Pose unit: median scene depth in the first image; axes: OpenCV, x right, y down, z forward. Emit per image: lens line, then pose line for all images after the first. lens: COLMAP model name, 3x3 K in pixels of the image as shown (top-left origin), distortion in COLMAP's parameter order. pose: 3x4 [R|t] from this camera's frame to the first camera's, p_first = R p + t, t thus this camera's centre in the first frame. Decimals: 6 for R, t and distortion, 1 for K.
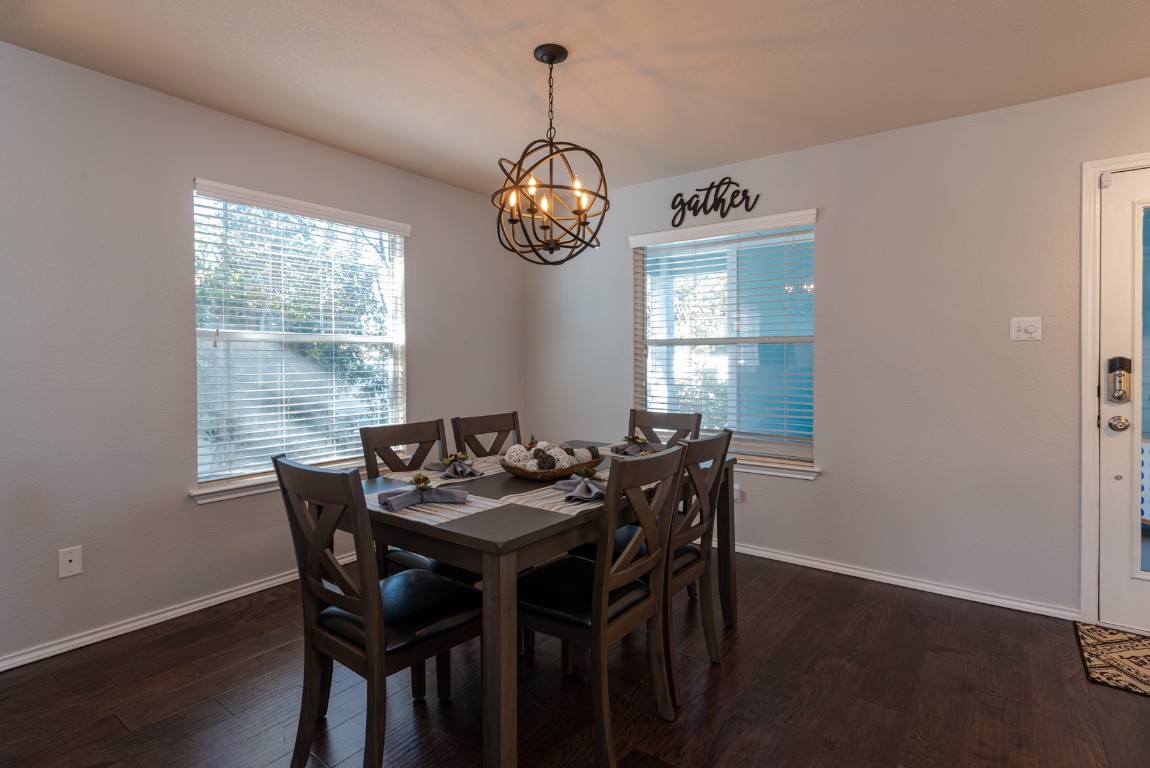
lens RADIAL K [[542.2, 0, 566.6], [0, 542.2, 380.1], [0, 0, 1]] dist [-0.003905, -0.001990]
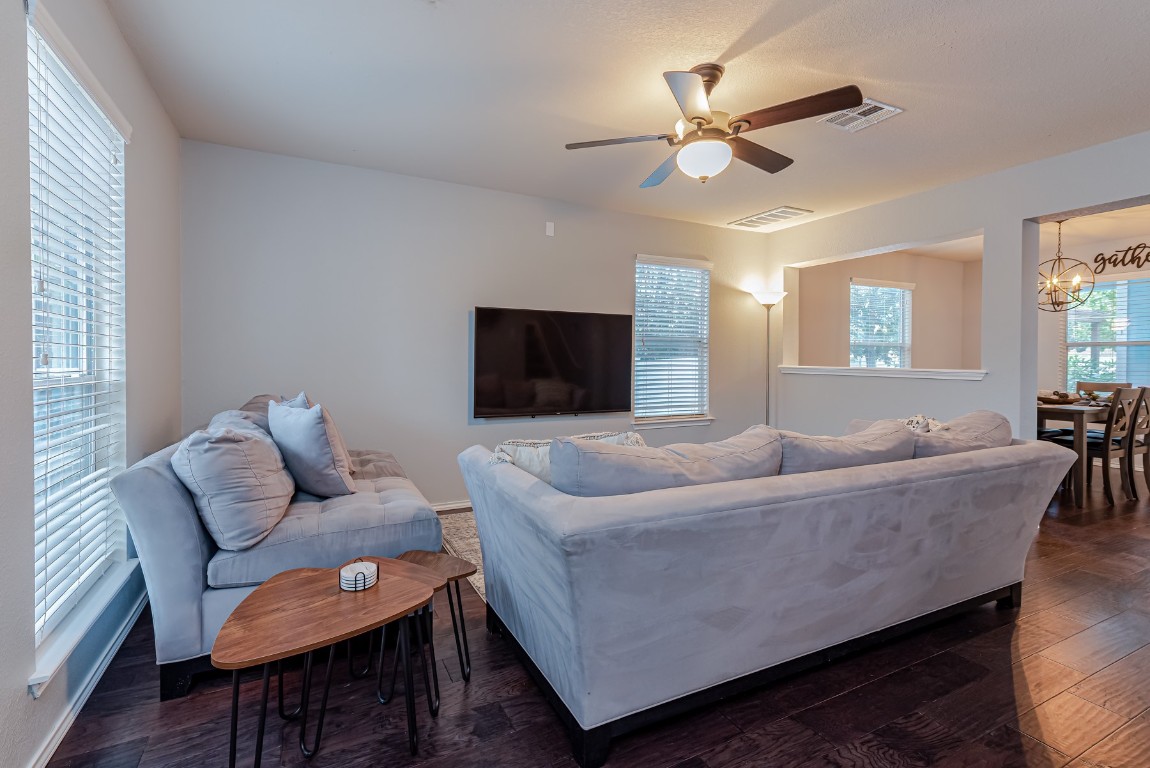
lens RADIAL K [[542.2, 0, 566.6], [0, 542.2, 380.1], [0, 0, 1]] dist [-0.003905, -0.001990]
pose [[0.906574, 0.015138, -0.421774, -0.585570], [-0.019426, 0.999794, -0.005871, 0.079326], [0.421599, 0.013516, 0.906682, -1.191853]]
